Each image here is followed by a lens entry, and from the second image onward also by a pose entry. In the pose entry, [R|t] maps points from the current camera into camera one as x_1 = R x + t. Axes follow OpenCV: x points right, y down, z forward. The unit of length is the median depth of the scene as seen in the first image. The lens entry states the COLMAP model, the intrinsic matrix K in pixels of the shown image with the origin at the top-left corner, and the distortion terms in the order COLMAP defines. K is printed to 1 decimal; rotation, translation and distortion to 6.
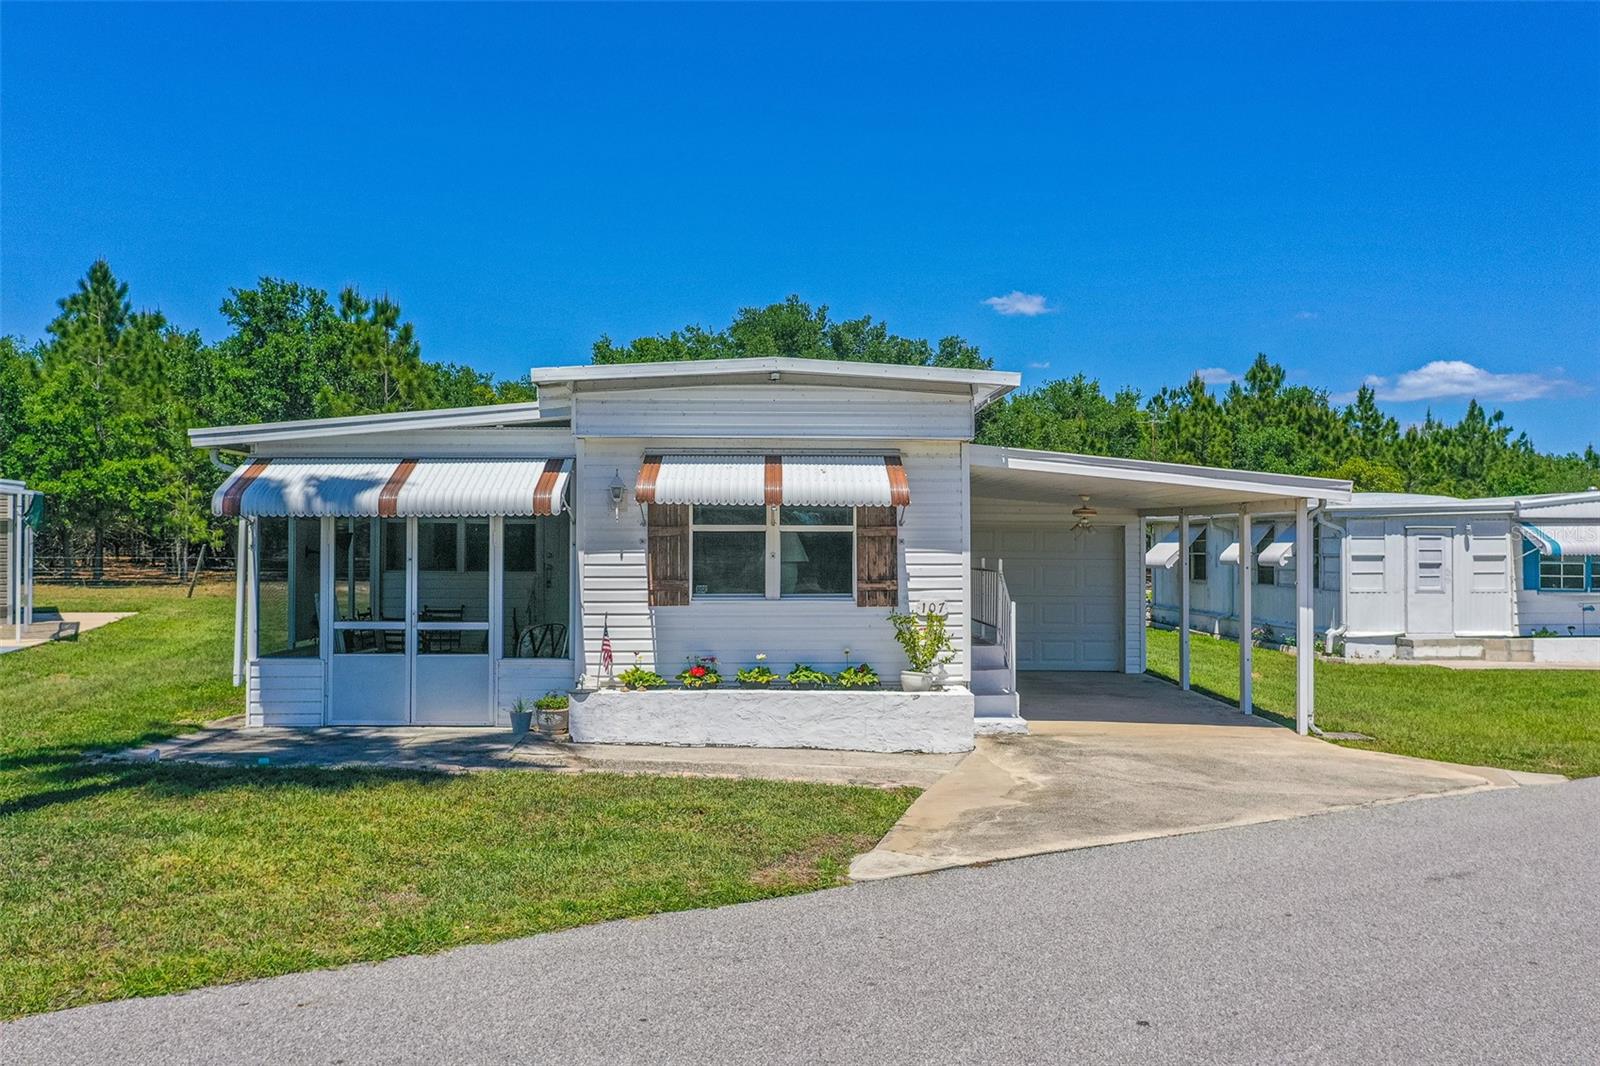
lens RADIAL K [[1263.5, 0, 805.4], [0, 1263.5, 537.8], [0, 0, 1]] dist [0.009557, -0.001138]
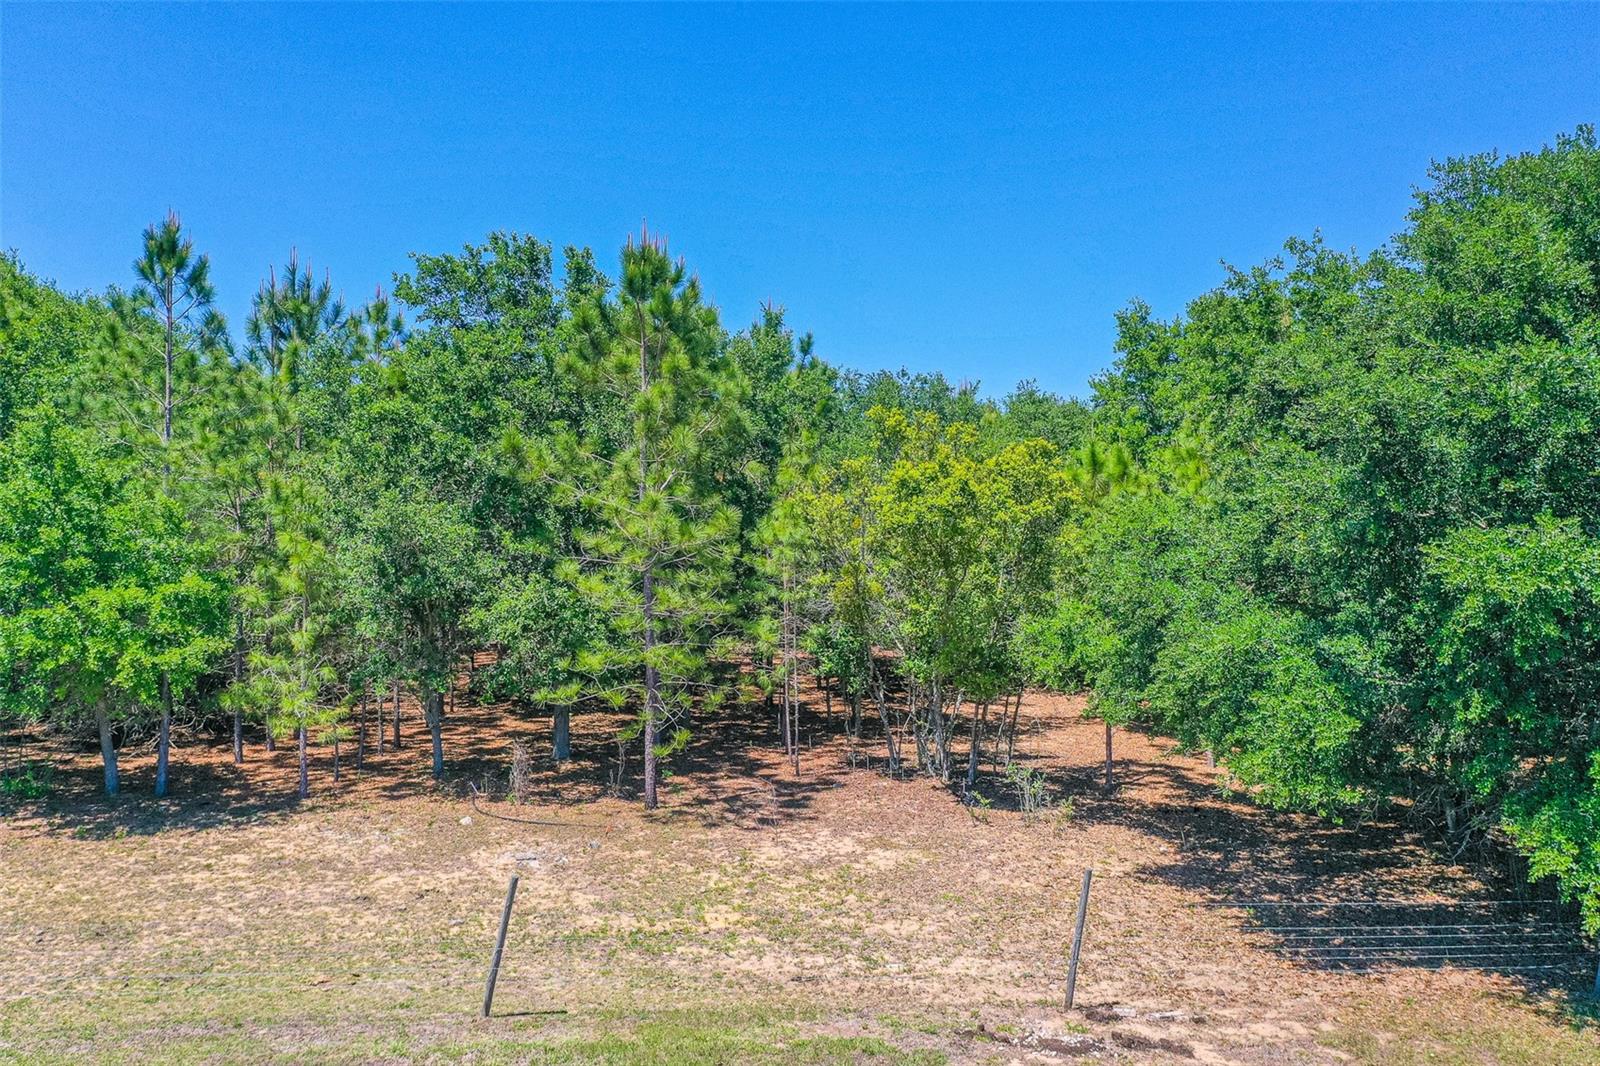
lens RADIAL K [[1263.5, 0, 801.2], [0, 1263.5, 527.2], [0, 0, 1]] dist [0.009557, -0.001138]
pose [[0.885097, -0.009652, -0.465306, -0.169466], [0.000950, 0.999820, -0.018932, -0.249348], [0.465405, 0.016315, 0.884947, 2.216864]]
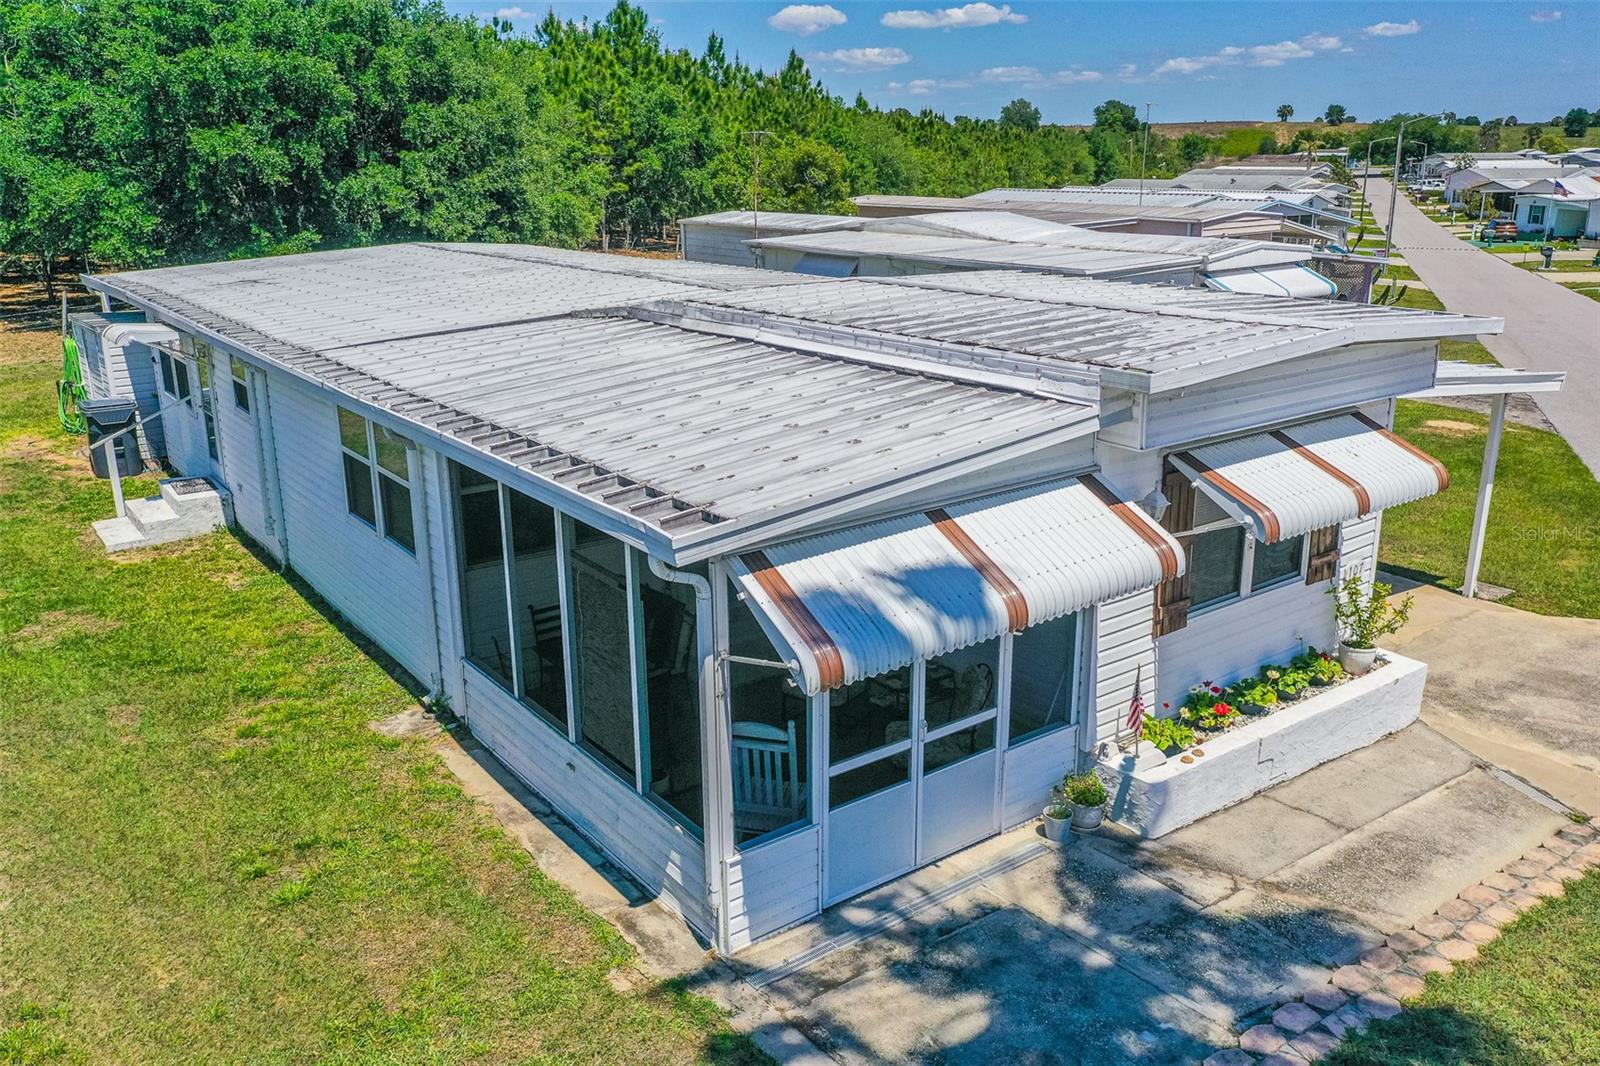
lens RADIAL K [[1263.5, 0, 800.5], [0, 1263.5, 533.4], [0, 0, 1]] dist [0.009557, -0.001138]
pose [[0.818947, -0.174013, 0.546851, -0.718198], [0.005075, 0.955077, 0.296314, -0.241551], [-0.573847, -0.239890, 0.783040, 0.523900]]
